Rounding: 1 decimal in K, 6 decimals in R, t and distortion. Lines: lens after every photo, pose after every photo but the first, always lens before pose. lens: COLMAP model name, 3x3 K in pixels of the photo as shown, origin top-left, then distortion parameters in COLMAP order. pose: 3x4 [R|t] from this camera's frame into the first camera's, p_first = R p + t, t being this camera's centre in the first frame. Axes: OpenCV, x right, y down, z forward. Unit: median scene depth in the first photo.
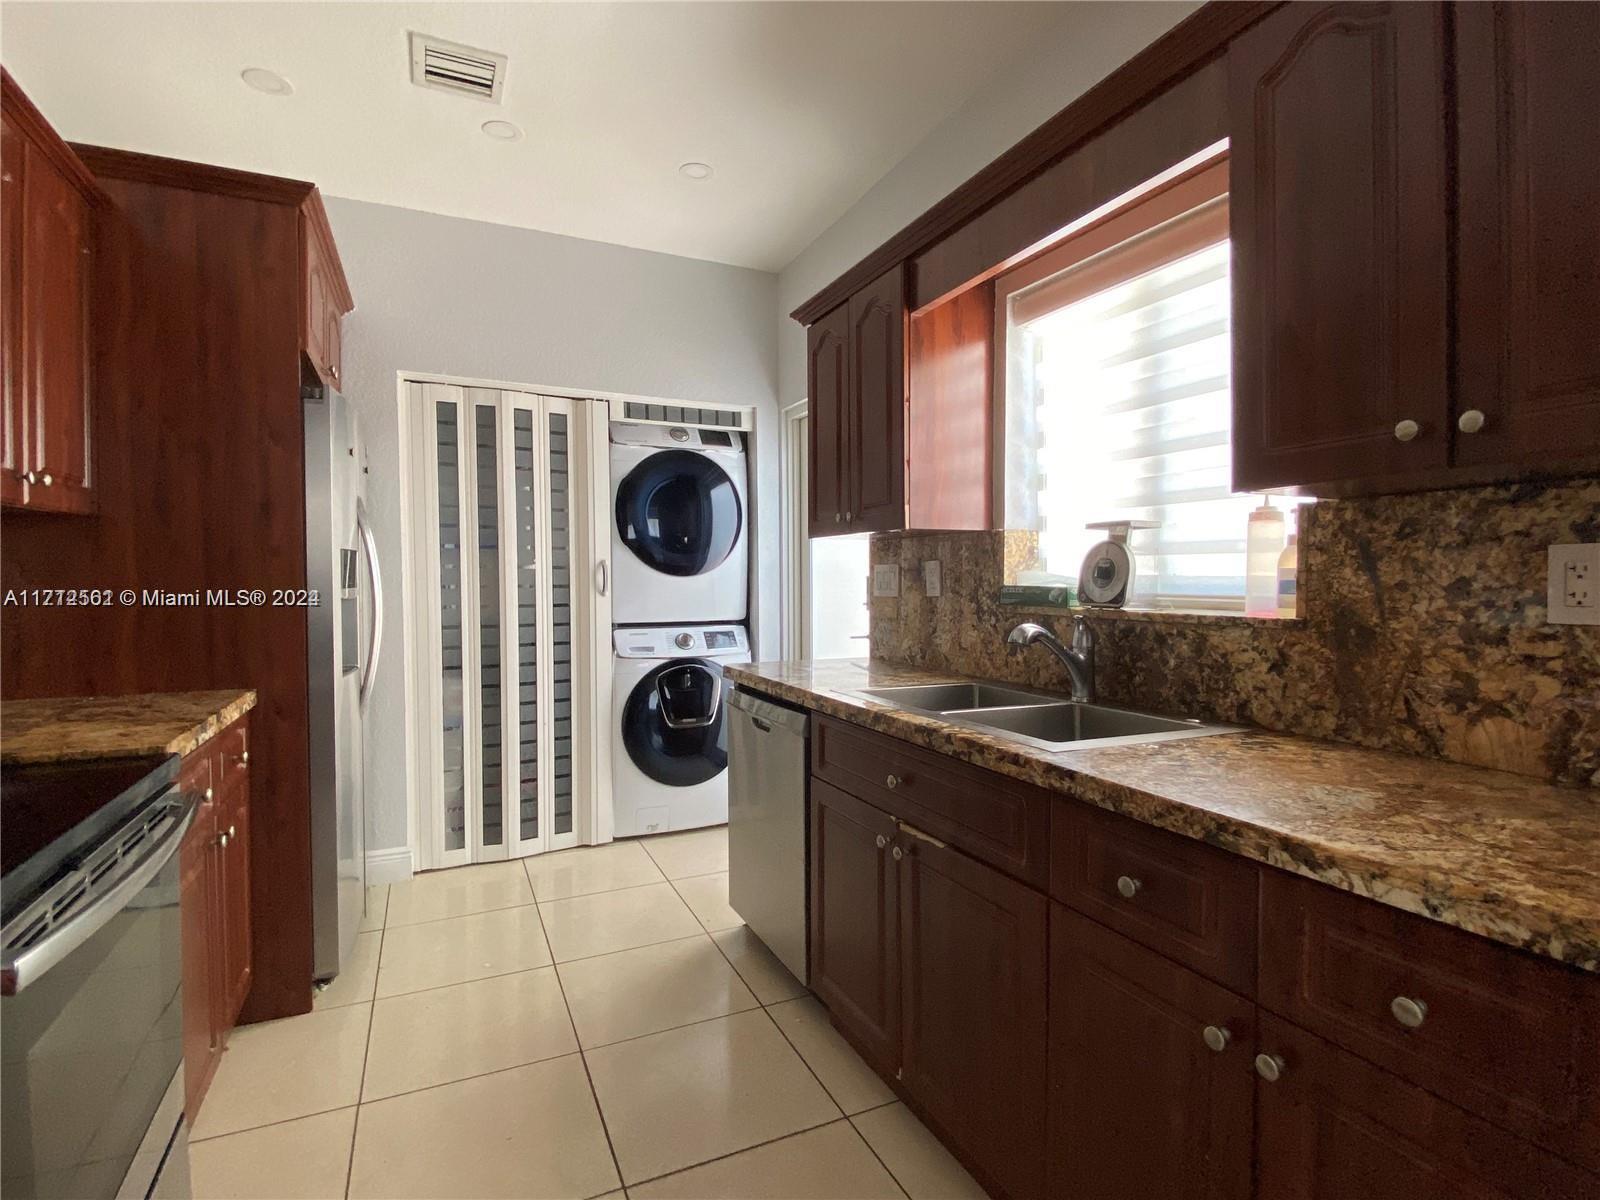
lens RADIAL K [[778.7, 0, 802.8], [0, 778.7, 595.4], [0, 0, 1]] dist [-0.003953, -0.010989]
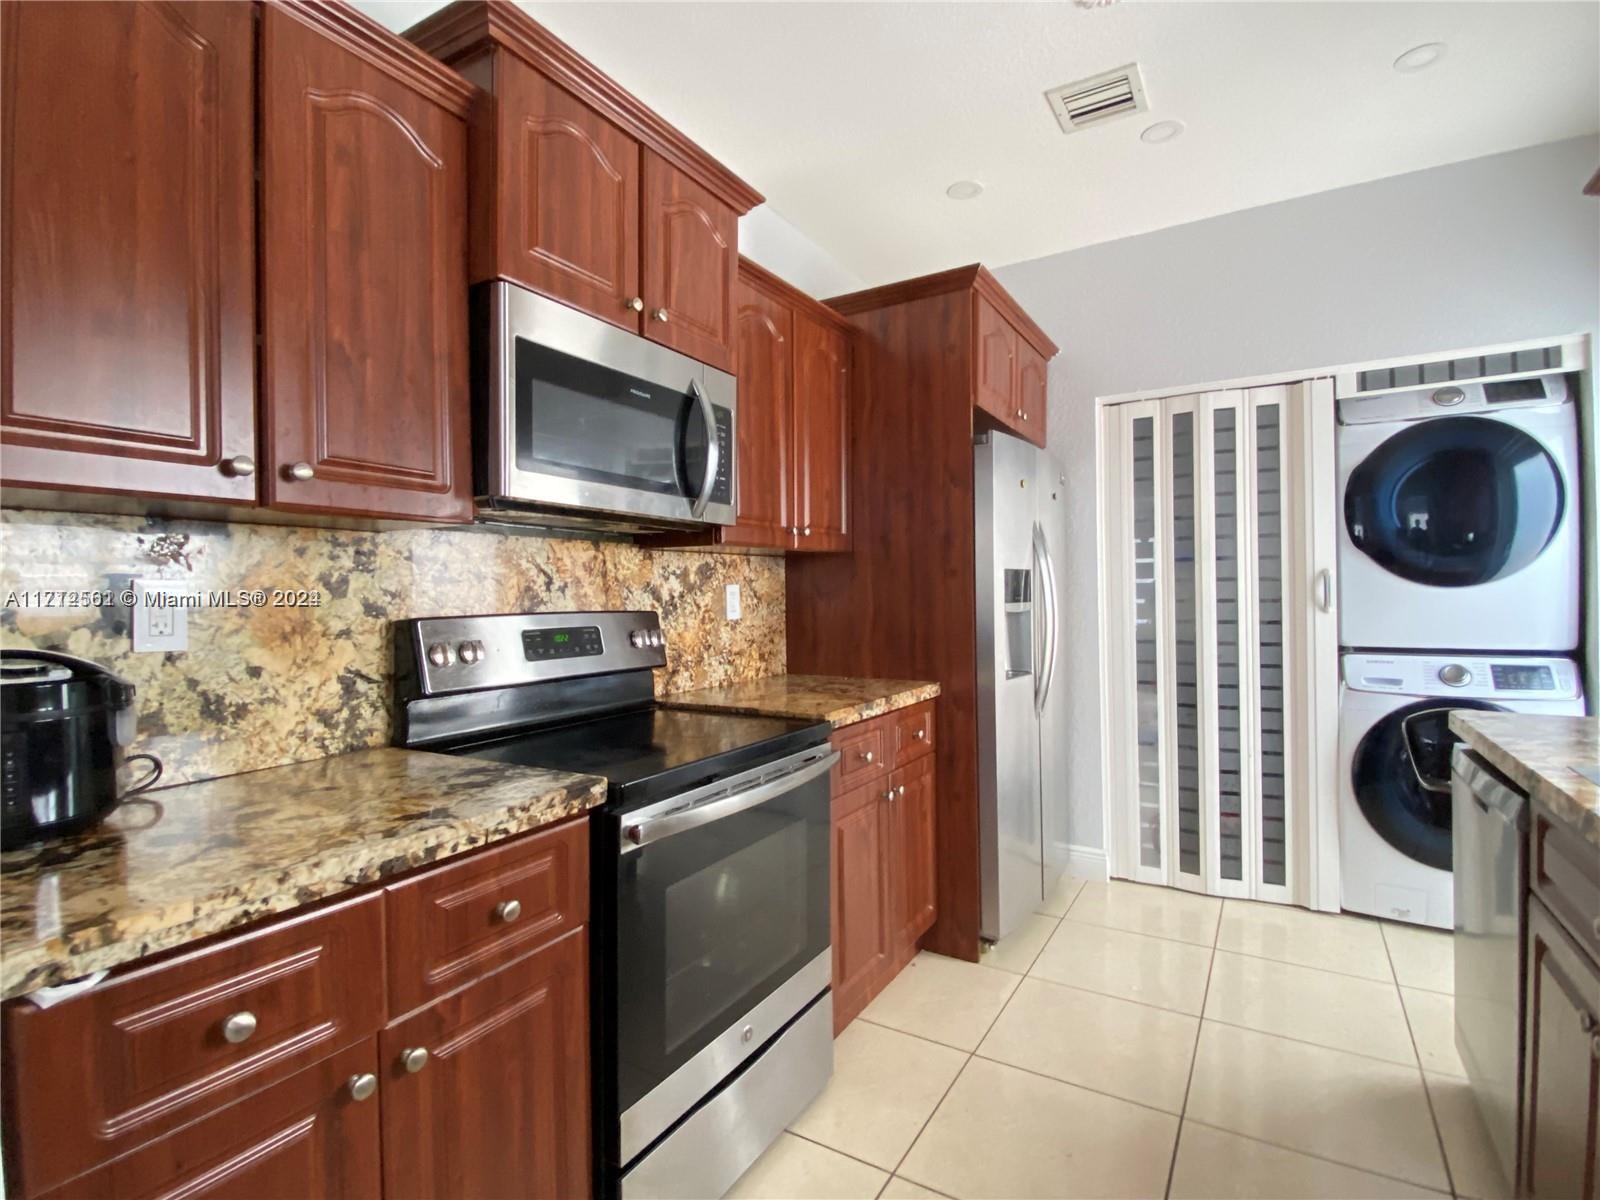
lens RADIAL K [[778.7, 0, 791.3], [0, 778.7, 596.5], [0, 0, 1]] dist [-0.003953, -0.010989]
pose [[0.528180, -0.005016, -0.849118, 0.152106], [-0.008691, 0.999898, -0.011313, -0.002008], [0.849088, 0.013356, 0.528083, 0.084198]]
